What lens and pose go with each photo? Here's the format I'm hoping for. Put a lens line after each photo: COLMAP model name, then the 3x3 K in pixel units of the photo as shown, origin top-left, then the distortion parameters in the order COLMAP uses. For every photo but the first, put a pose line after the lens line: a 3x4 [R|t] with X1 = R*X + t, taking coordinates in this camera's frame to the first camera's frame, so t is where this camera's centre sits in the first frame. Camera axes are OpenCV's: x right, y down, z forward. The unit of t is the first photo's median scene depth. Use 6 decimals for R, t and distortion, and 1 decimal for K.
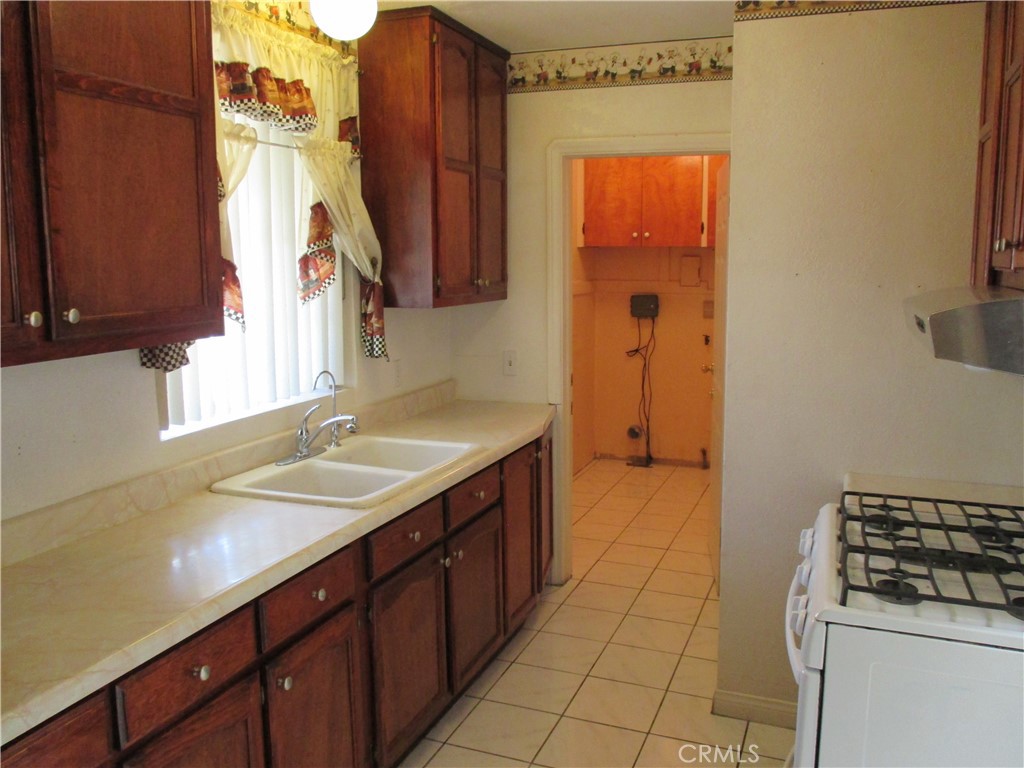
lens RADIAL K [[850.7, 0, 514.6], [0, 850.7, 384.5], [0, 0, 1]] dist [-0.040688, 0.023214]
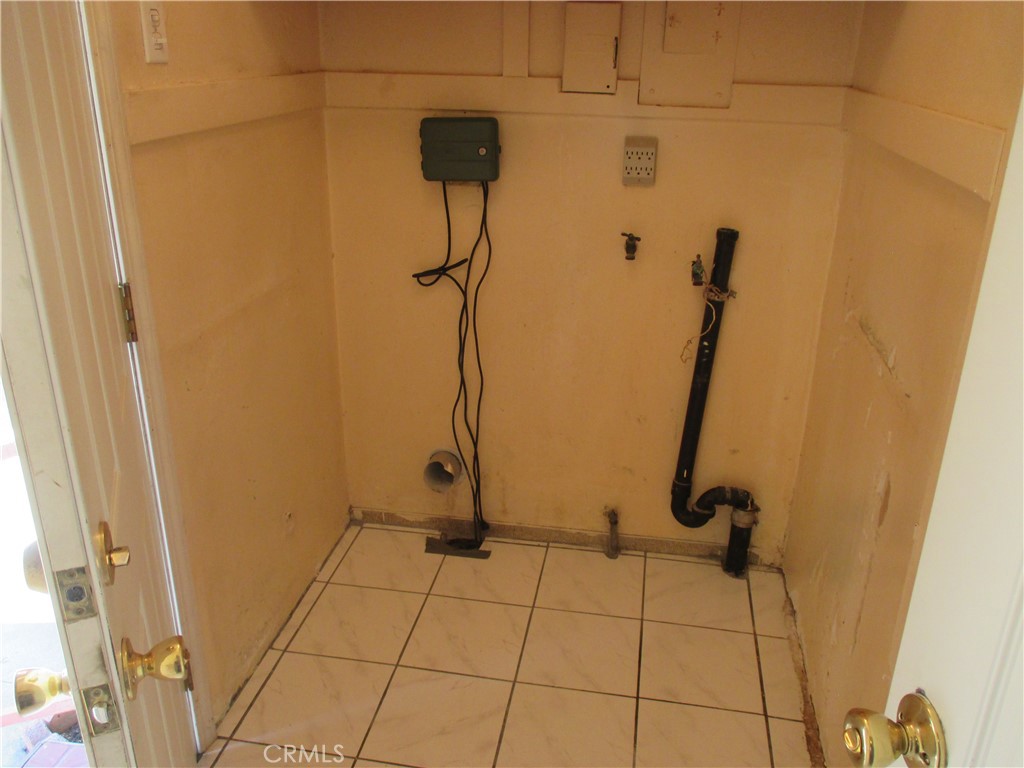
lens RADIAL K [[850.7, 0, 511.2], [0, 850.7, 378.6], [0, 0, 1]] dist [-0.040688, 0.023214]
pose [[0.978570, -0.060148, 0.196932, 0.096705], [0.010550, 0.969776, 0.243768, -0.084167], [-0.205642, -0.236466, 0.949629, 0.626405]]
